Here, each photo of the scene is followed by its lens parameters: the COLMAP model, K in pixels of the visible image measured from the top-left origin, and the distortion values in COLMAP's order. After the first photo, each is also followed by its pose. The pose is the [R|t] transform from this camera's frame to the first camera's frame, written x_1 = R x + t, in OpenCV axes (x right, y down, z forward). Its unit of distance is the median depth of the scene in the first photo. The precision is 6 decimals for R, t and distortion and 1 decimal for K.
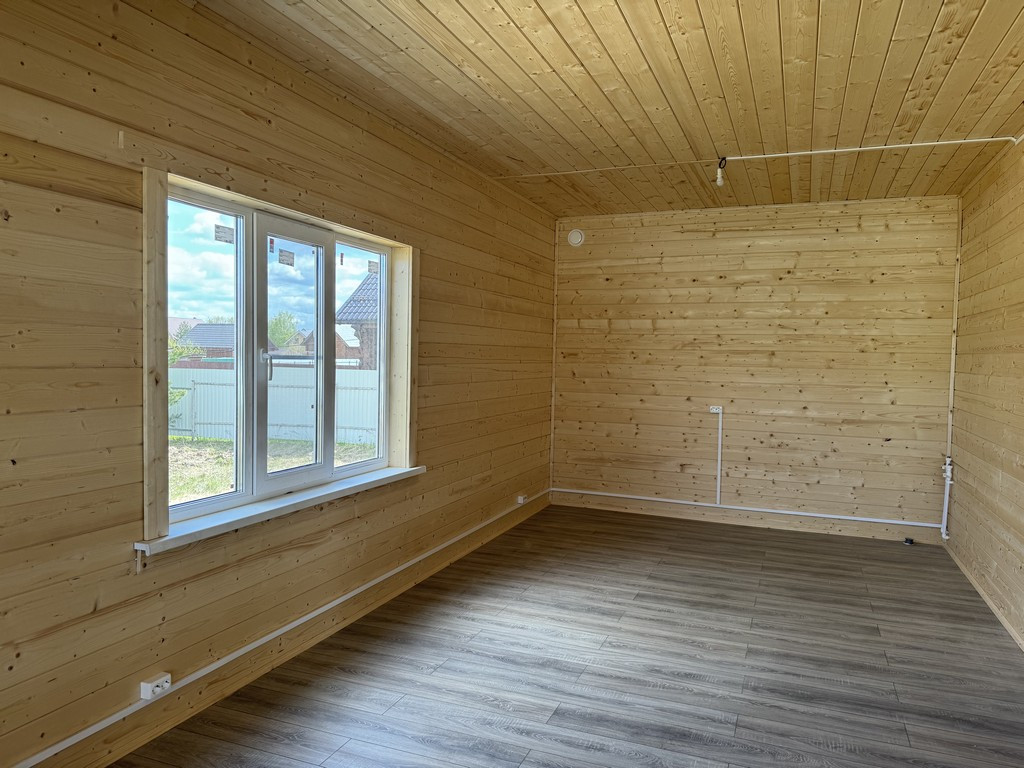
lens RADIAL K [[731.5, 0, 513.4], [0, 731.5, 372.0], [0, 0, 1]] dist [0.111728, -0.130666]
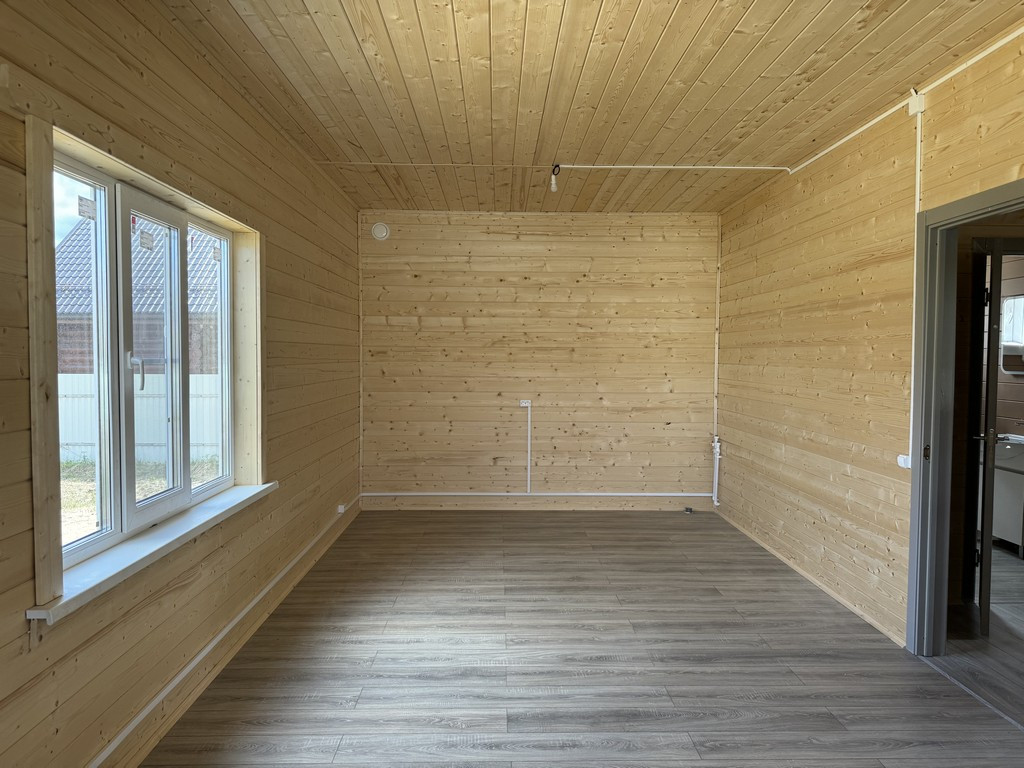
lens RADIAL K [[731.5, 0, 513.4], [0, 731.5, 372.0], [0, 0, 1]] dist [0.111728, -0.130666]
pose [[0.922805, -0.024084, 0.384515, -0.202874], [0.022265, 0.999710, 0.009182, -0.005693], [-0.384624, 0.000088, 0.923073, 0.062585]]
